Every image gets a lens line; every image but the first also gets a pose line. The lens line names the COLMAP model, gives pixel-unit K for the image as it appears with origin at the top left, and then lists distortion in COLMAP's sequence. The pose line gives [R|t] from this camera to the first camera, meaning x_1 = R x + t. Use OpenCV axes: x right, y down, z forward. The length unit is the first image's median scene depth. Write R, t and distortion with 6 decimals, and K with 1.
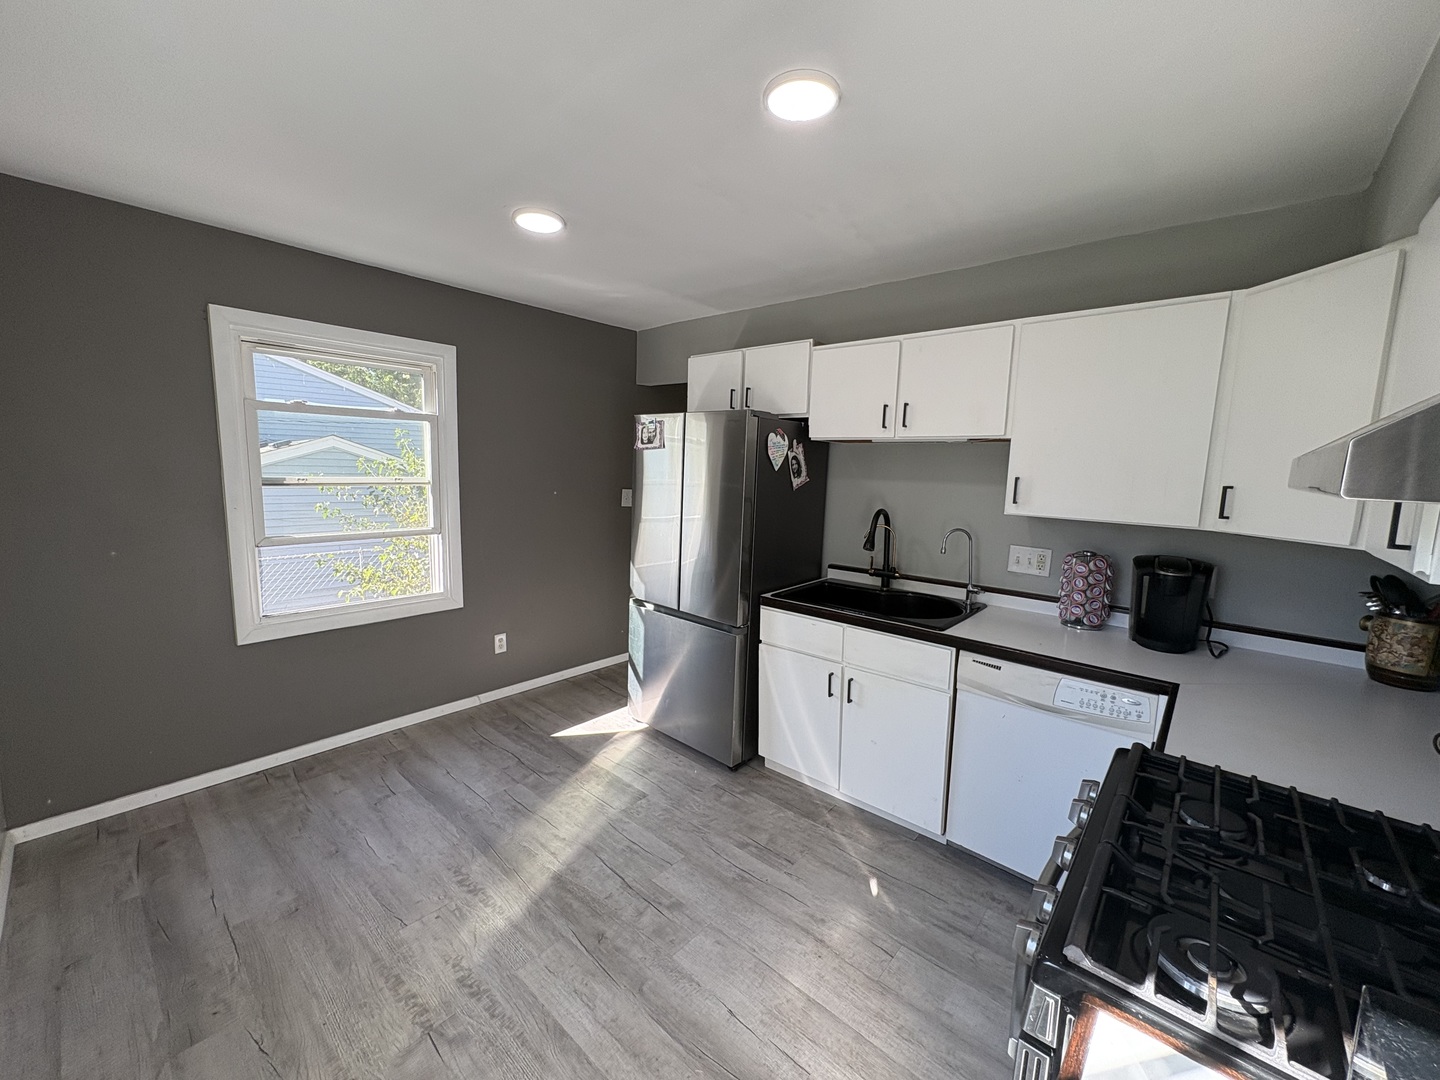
lens RADIAL K [[574.0, 0, 720.9], [0, 574.0, 534.1], [0, 0, 1]] dist [0.000924, 0.000292]
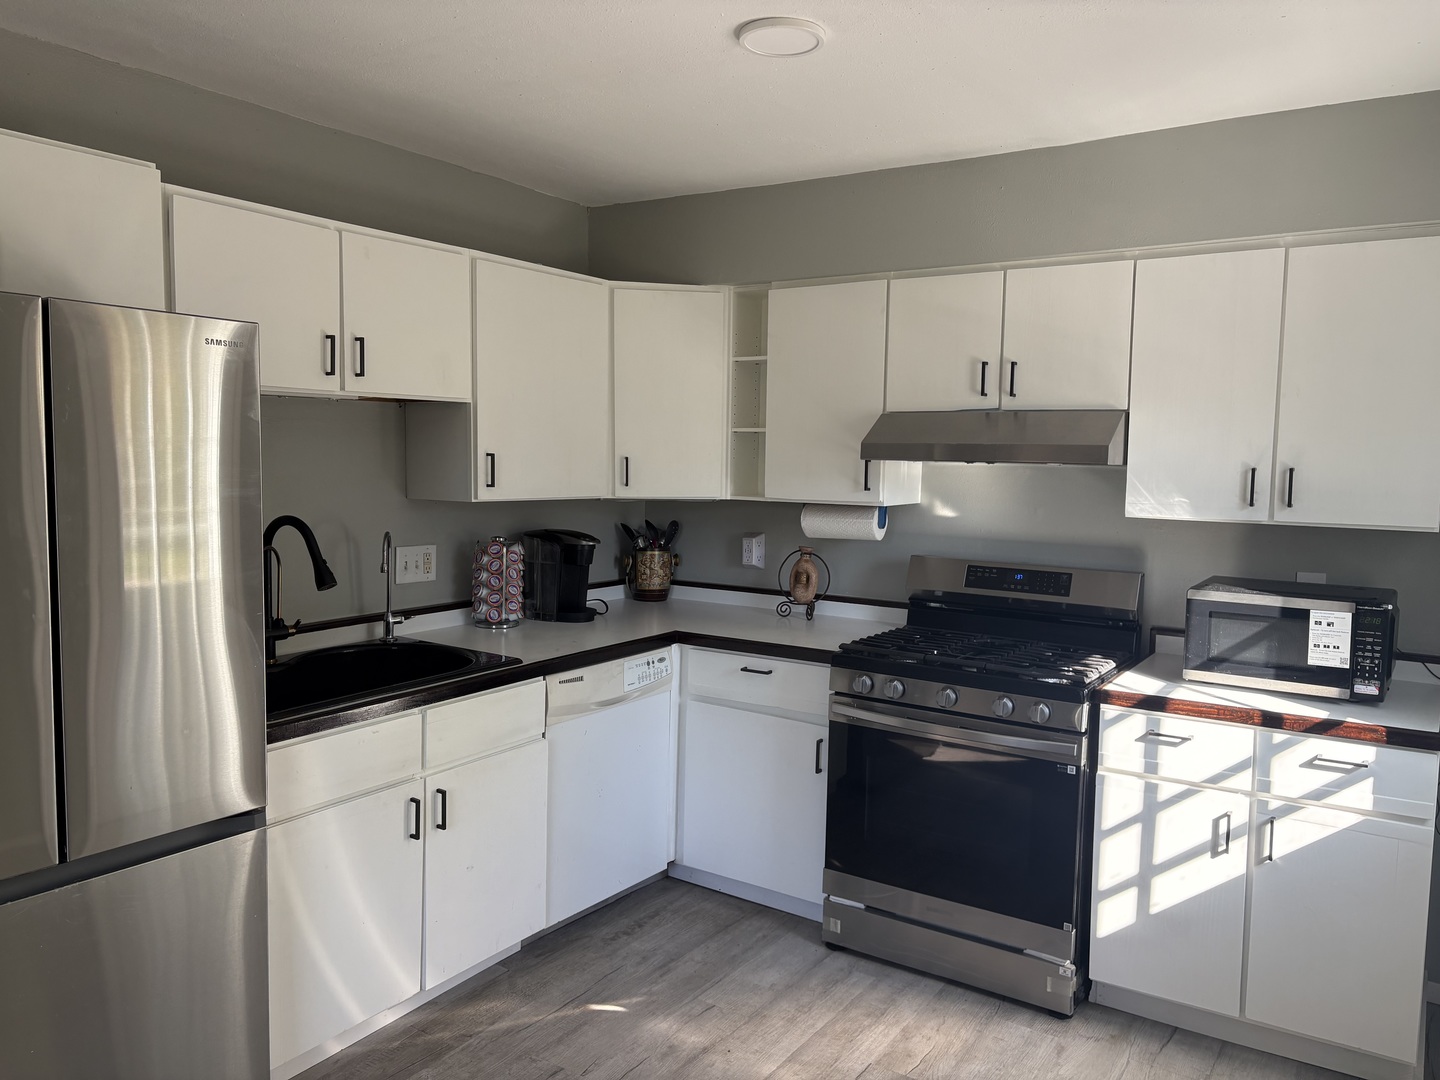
lens RADIAL K [[1096.6, 0, 709.8], [0, 1096.6, 536.0], [0, 0, 1]] dist [0.056368, -0.056161]
pose [[-0.130063, -0.109281, 0.985465, -1.169615], [0.100124, 0.987379, 0.122708, -0.162642], [-0.986437, 0.114628, -0.117480, 1.023403]]
